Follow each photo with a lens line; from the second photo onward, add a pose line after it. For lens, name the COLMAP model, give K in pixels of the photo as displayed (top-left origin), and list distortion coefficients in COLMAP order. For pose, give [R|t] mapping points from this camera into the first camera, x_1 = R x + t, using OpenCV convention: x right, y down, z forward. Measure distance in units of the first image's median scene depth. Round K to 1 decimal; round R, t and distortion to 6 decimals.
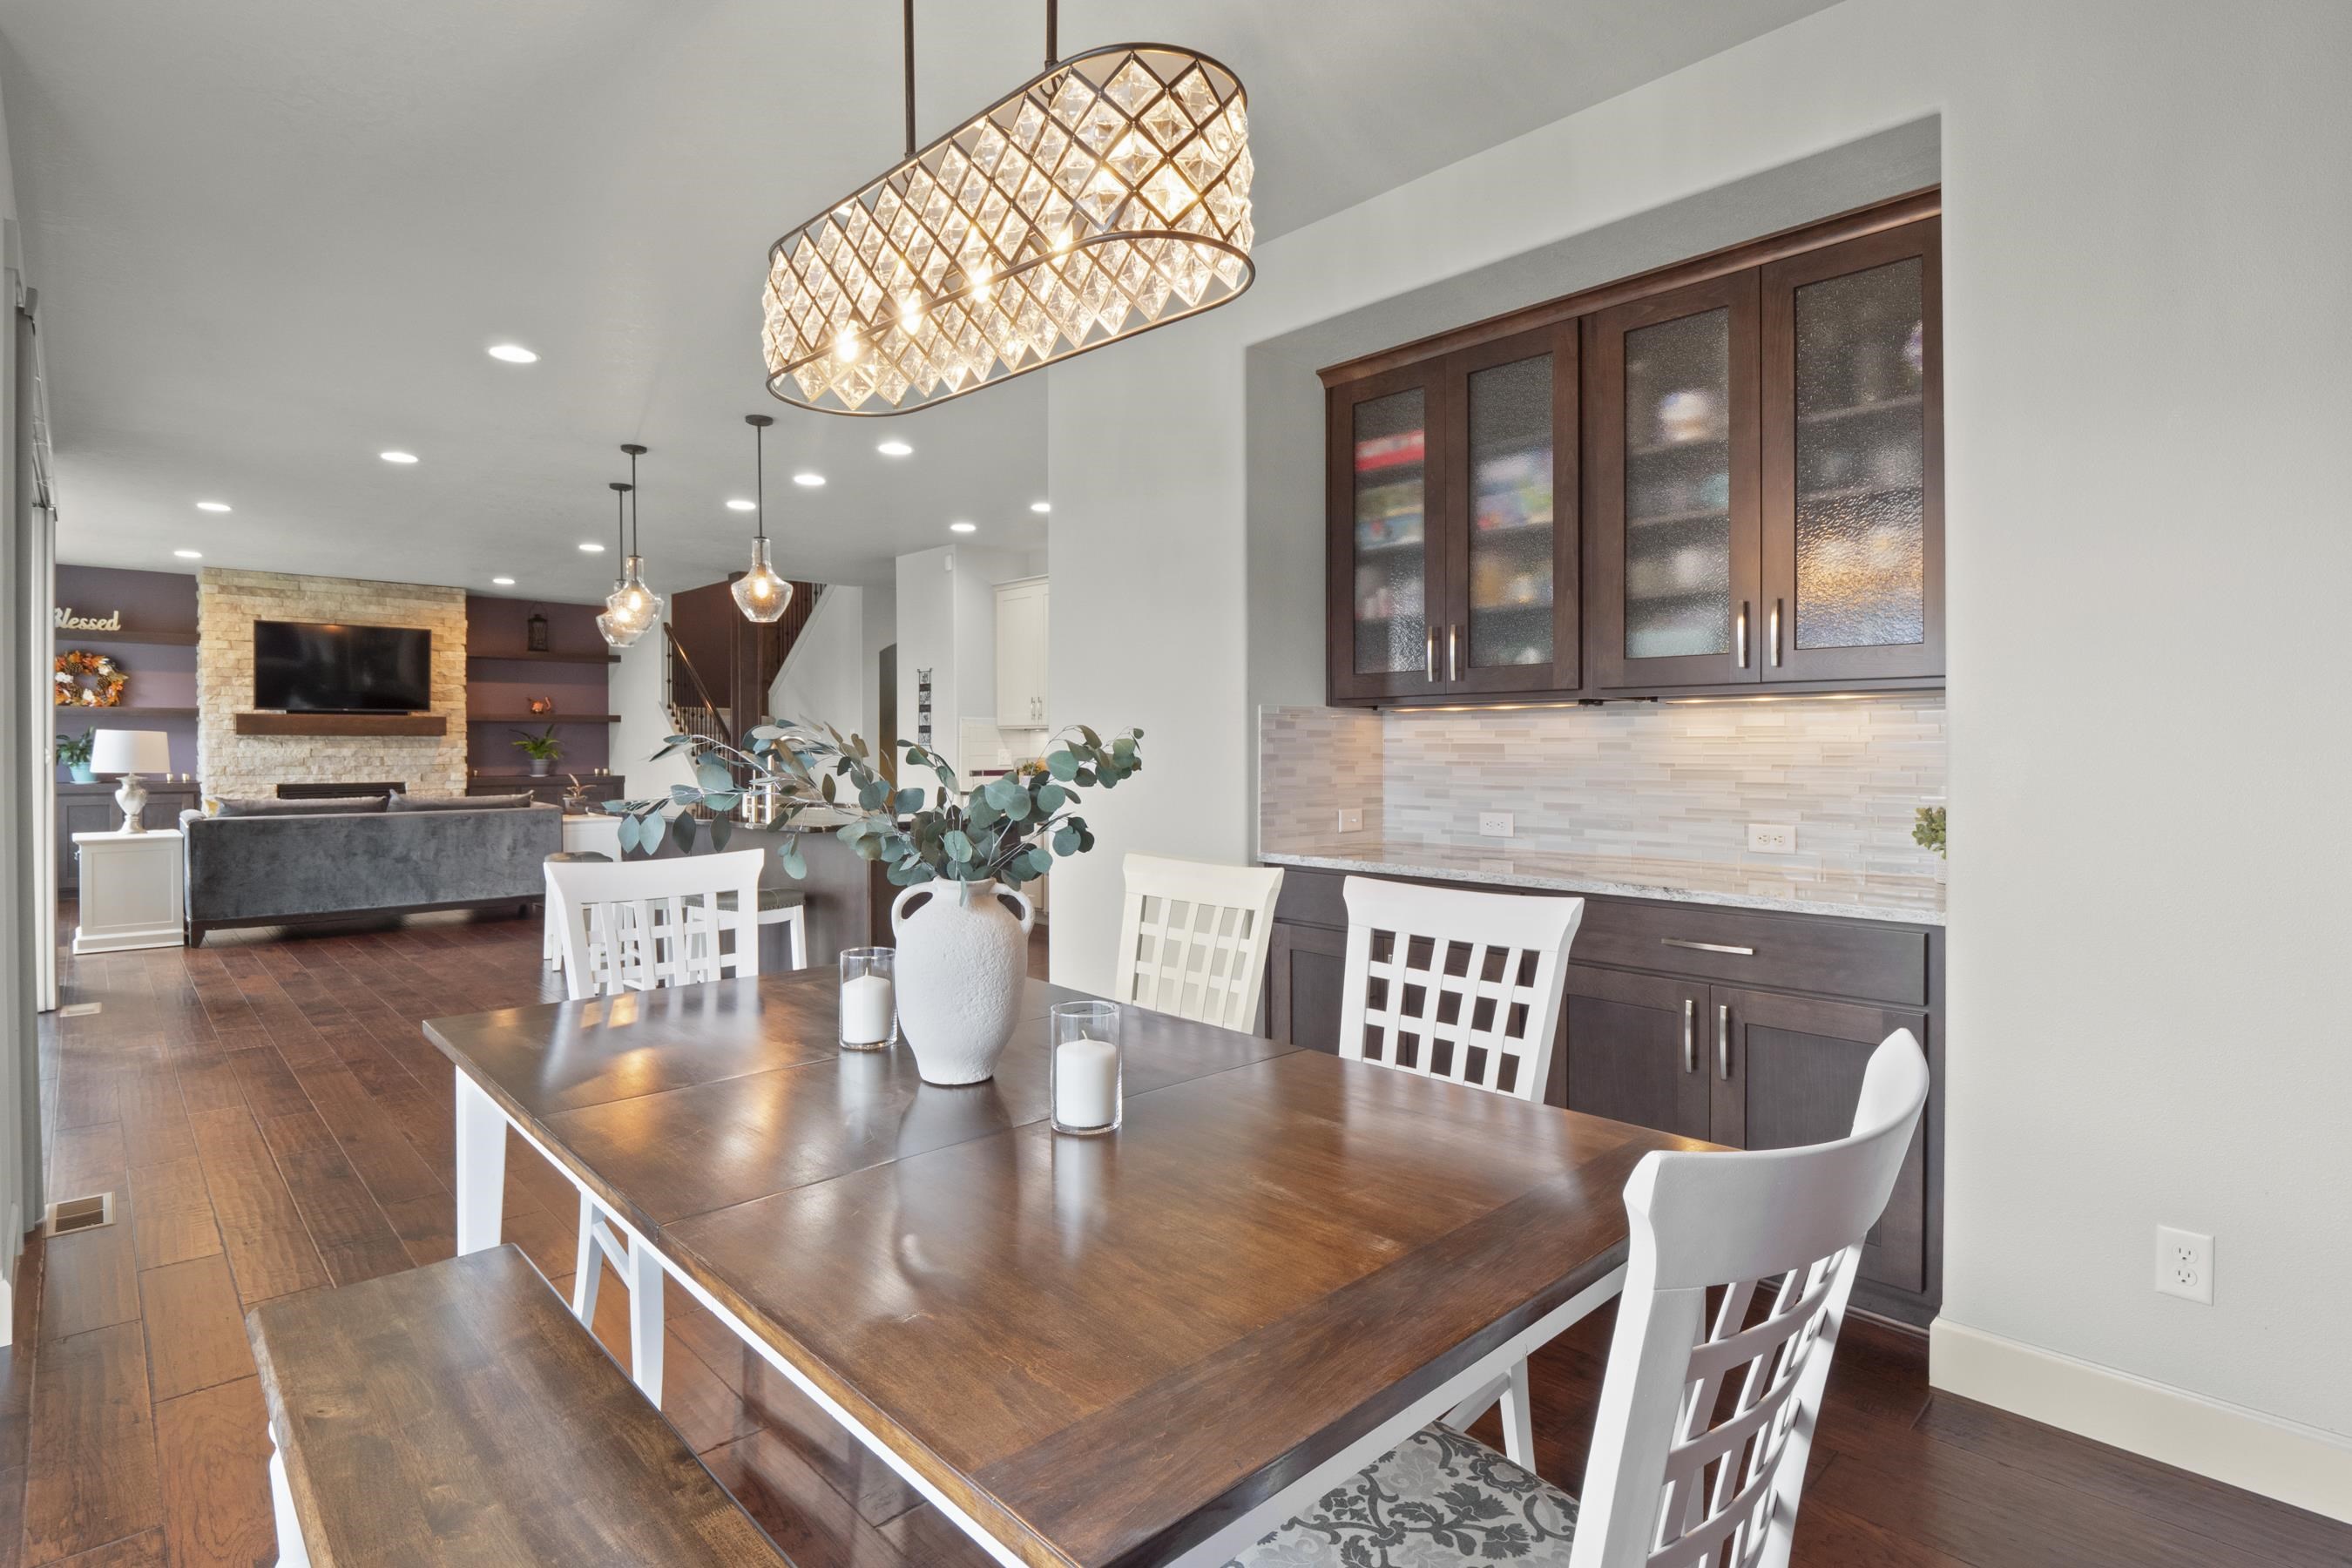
lens RADIAL K [[1154.3, 0, 1182.0], [0, 1154.3, 751.4], [0, 0, 1]] dist [-0.020260, -0.001242]
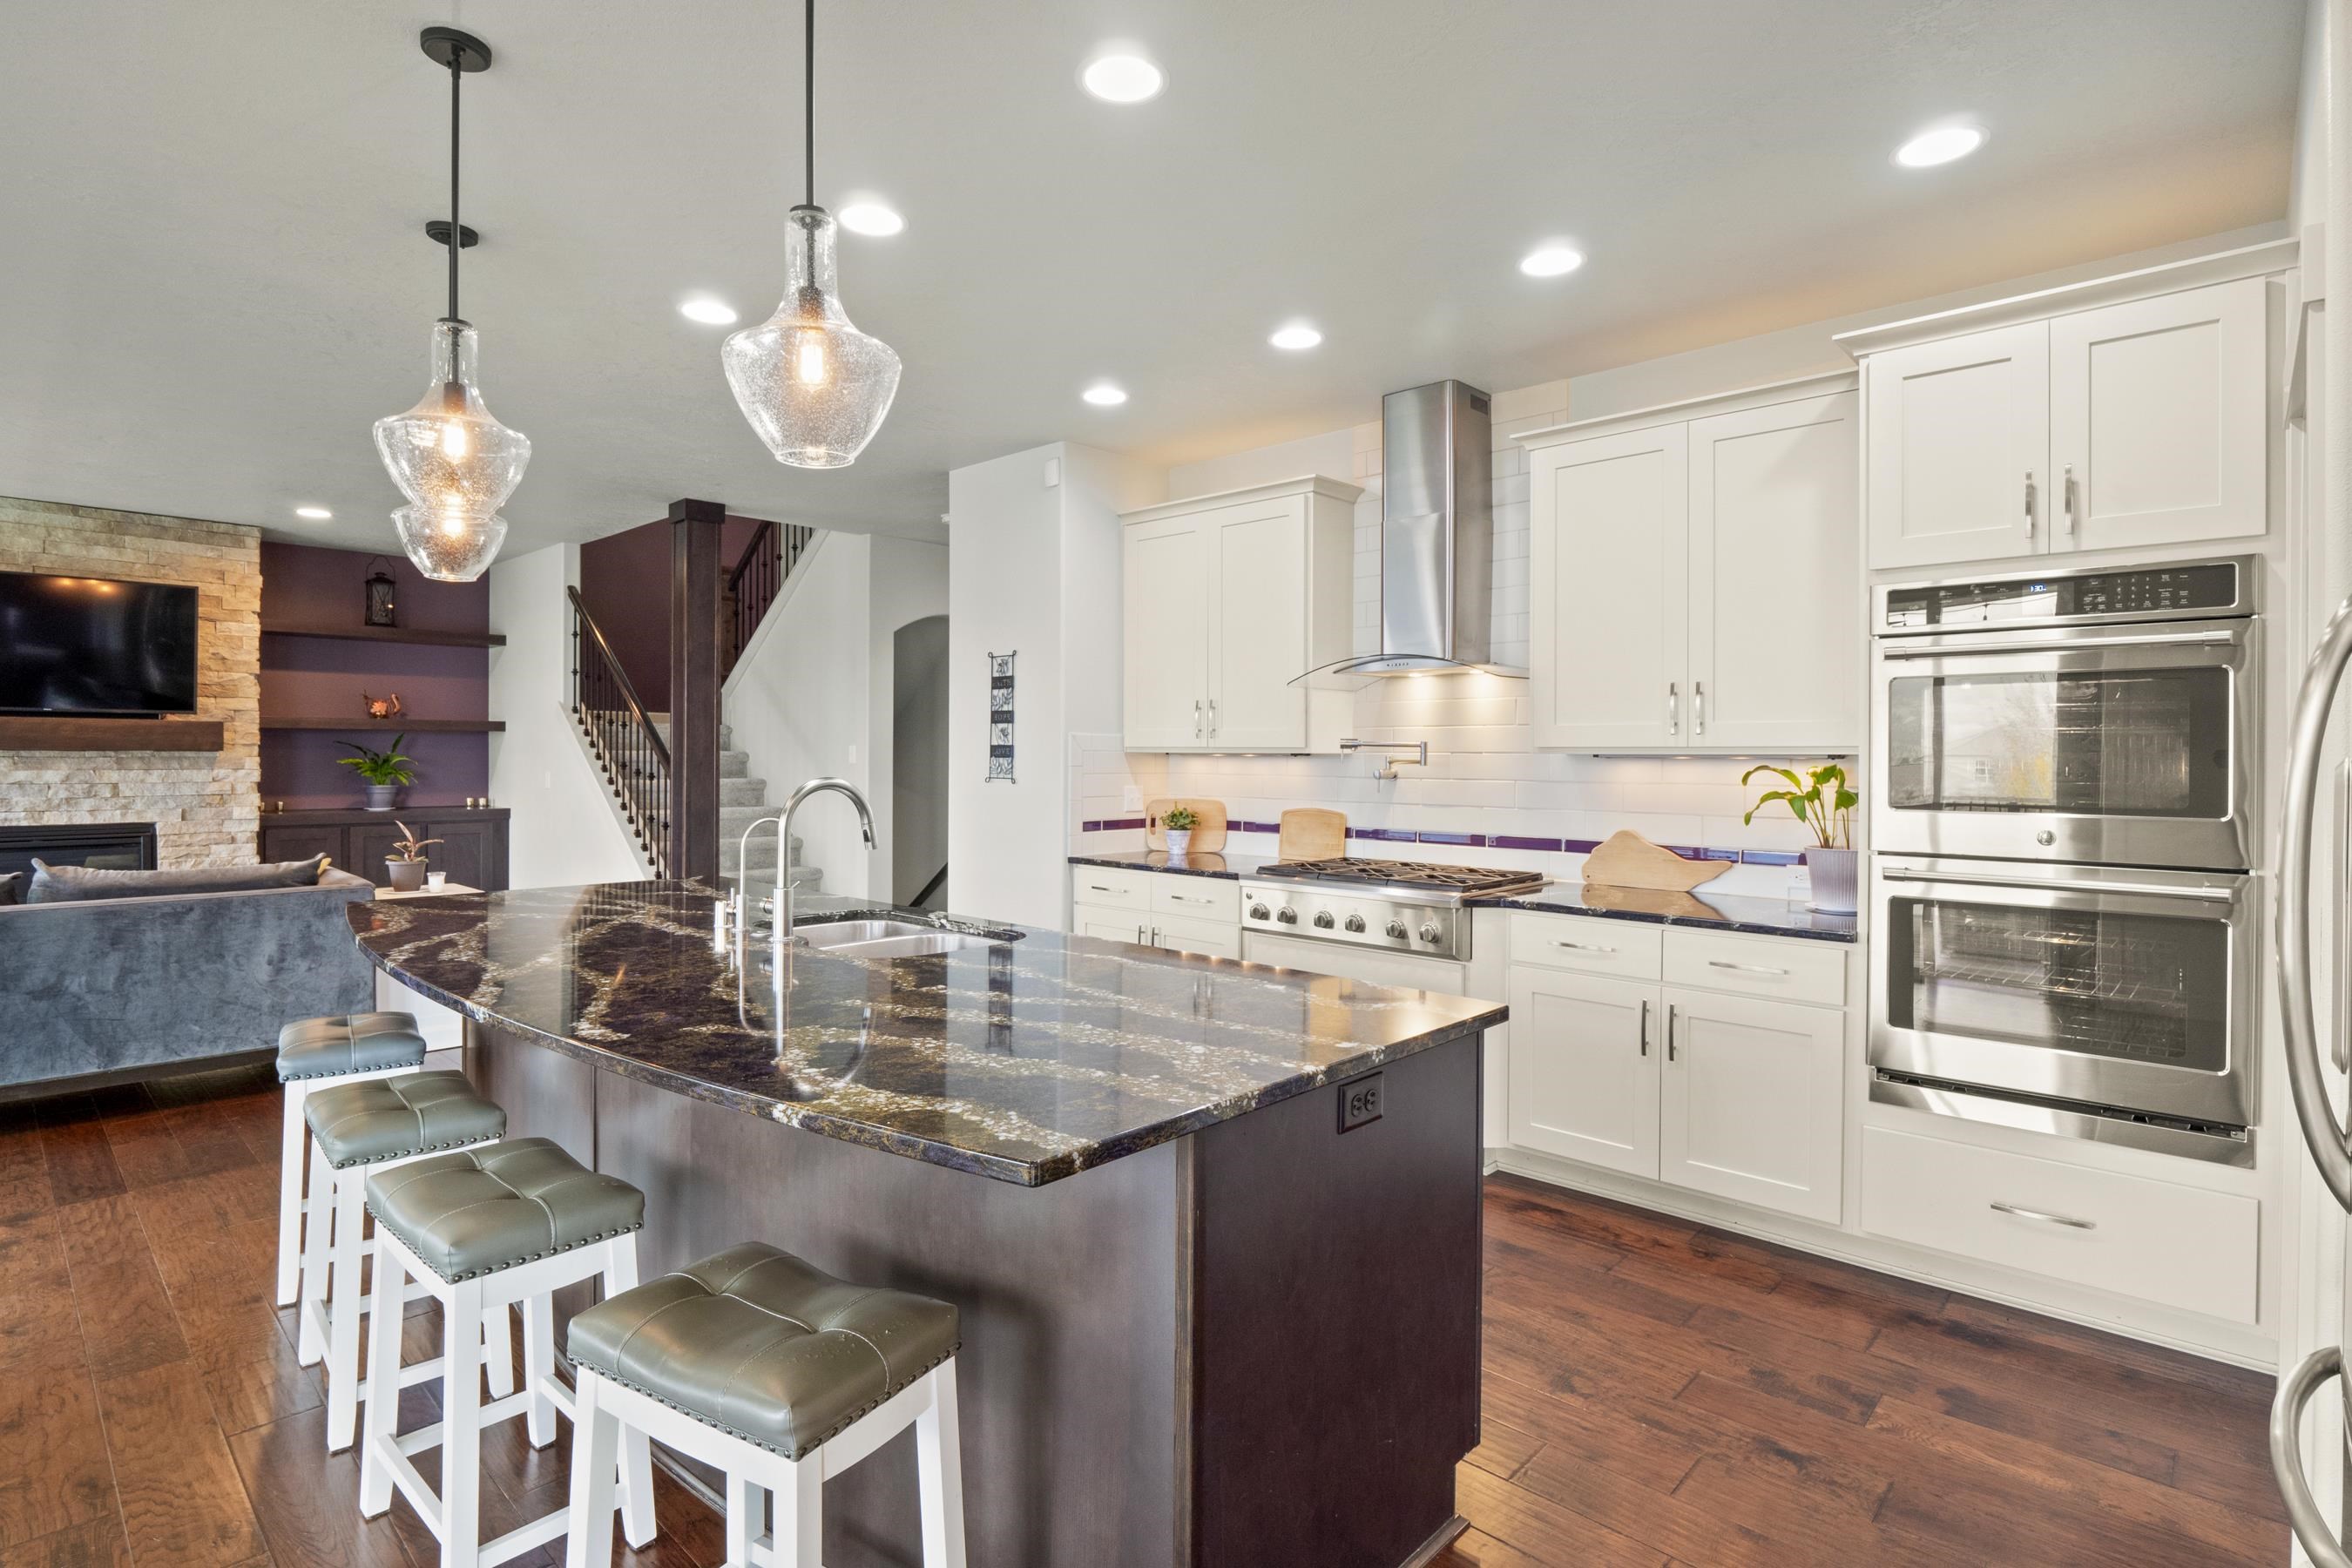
lens RADIAL K [[1156.4, 0, 1170.1], [0, 1156.4, 757.8], [0, 0, 1]] dist [-0.015274, 0.001089]
pose [[0.998871, 0.007828, 0.046866, -0.144648], [-0.007774, 0.999969, -0.001333, -0.014067], [-0.046875, 0.000968, 0.998900, 0.346088]]
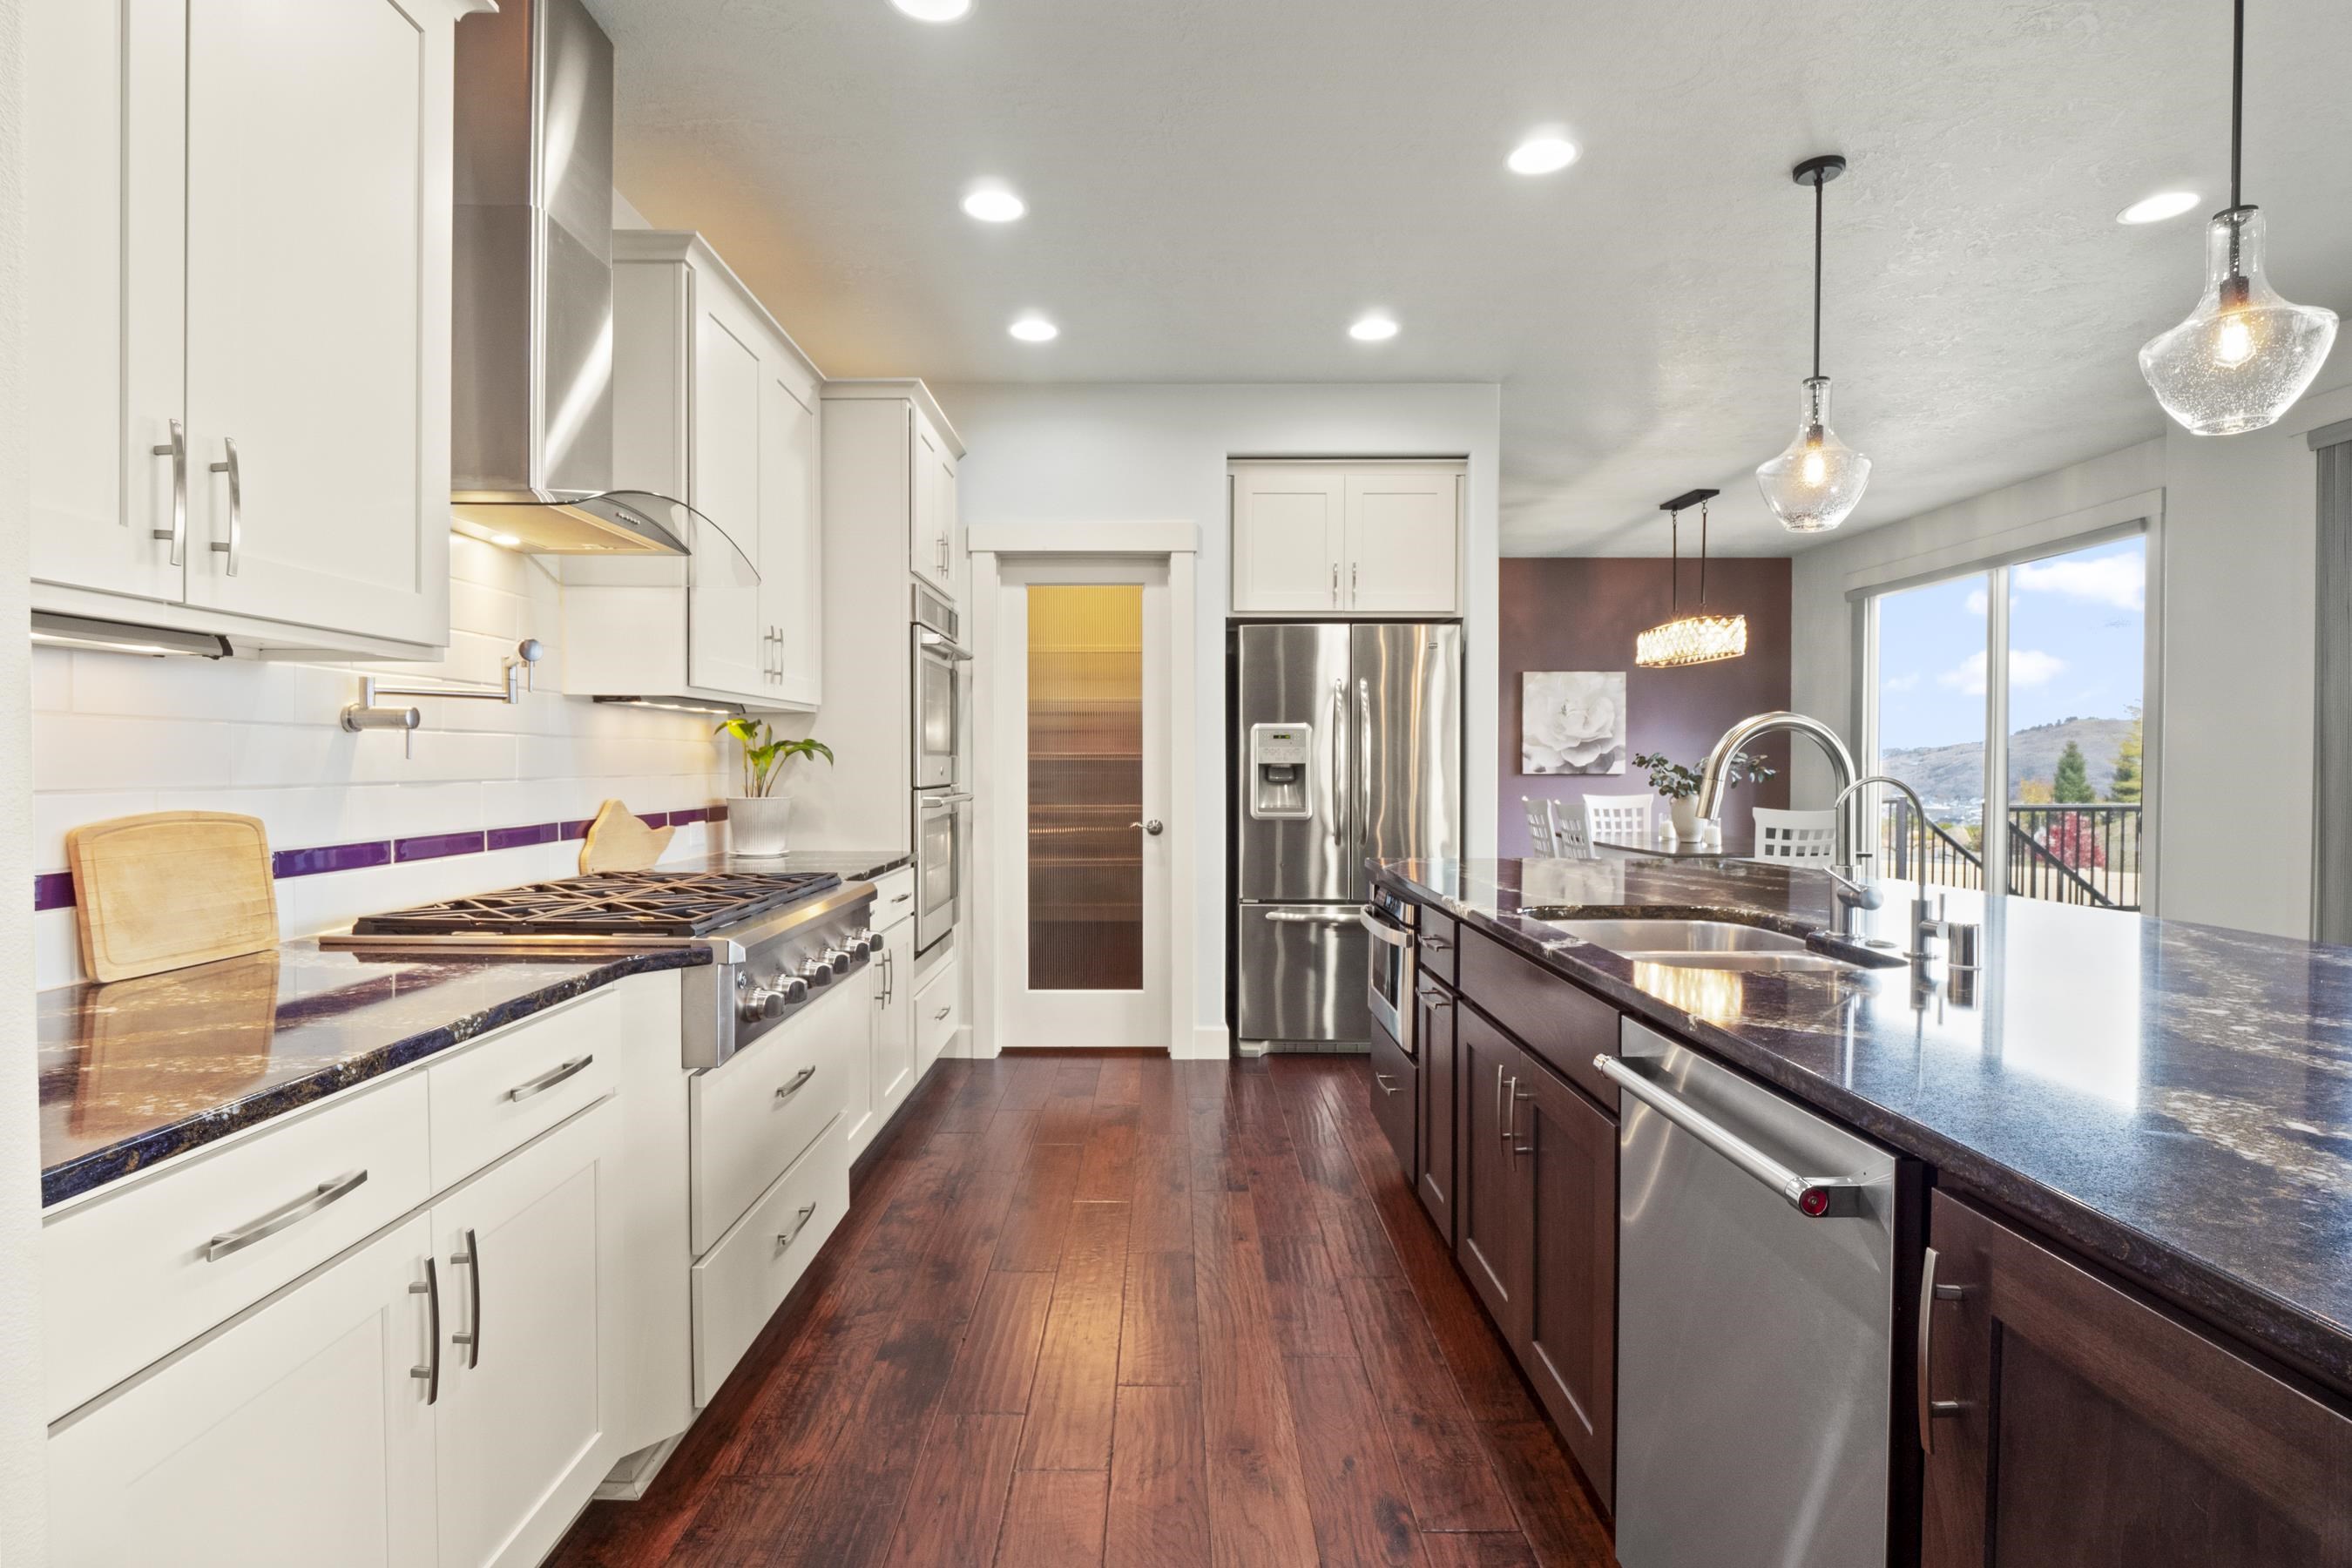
lens RADIAL K [[1140.5, 0, 1153.1], [0, 1140.5, 786.0], [0, 0, 1]] dist [-0.013716, 0.000143]
pose [[-0.709399, -0.012747, 0.704692, -0.278654], [0.004289, 0.999740, 0.022402, -0.000339], [-0.704794, 0.018914, -0.709160, 0.858004]]
